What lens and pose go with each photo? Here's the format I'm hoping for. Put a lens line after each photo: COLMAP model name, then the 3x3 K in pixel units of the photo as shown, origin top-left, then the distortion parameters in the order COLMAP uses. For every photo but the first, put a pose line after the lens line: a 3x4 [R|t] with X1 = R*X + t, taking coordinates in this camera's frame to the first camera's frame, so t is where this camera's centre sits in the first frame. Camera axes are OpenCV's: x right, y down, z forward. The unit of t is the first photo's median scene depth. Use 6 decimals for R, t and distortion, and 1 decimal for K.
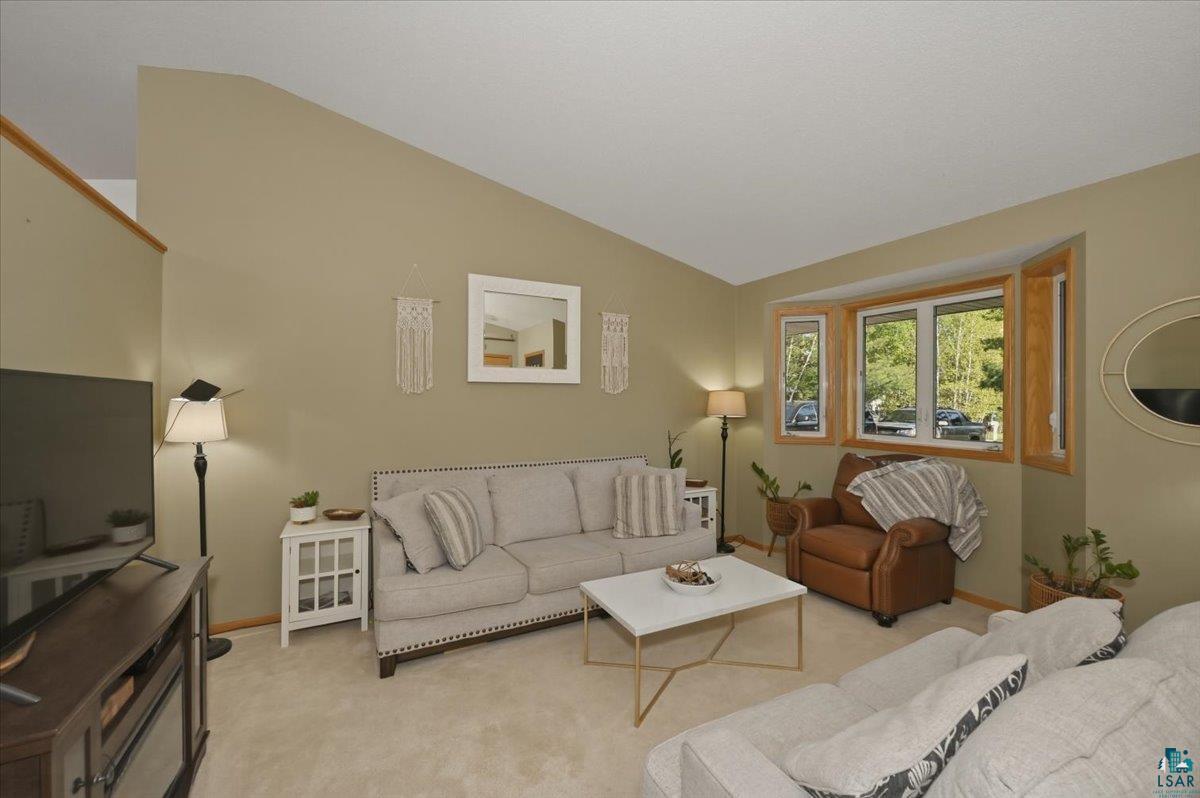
lens RADIAL K [[471.6, 0, 600.0], [0, 471.6, 399.0], [0, 0, 1]] dist [-0.000140, 0.000000]
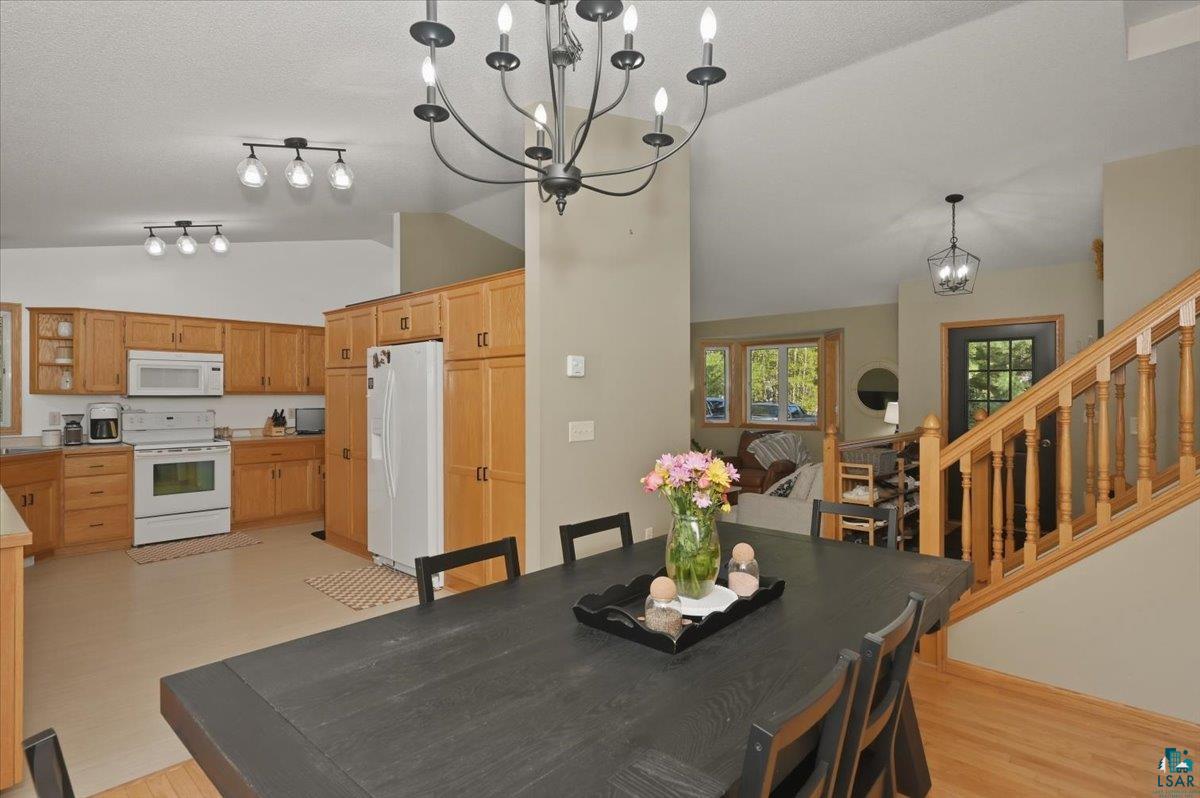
lens RADIAL K [[616.8, 0, 600.0], [0, 616.8, 399.0], [0, 0, 1]] dist [0.000347, 0.000049]
pose [[0.942091, -0.013978, 0.335067, -0.770848], [0.011633, 0.999892, 0.009006, -0.030767], [-0.335156, -0.004586, 0.942151, -1.004086]]
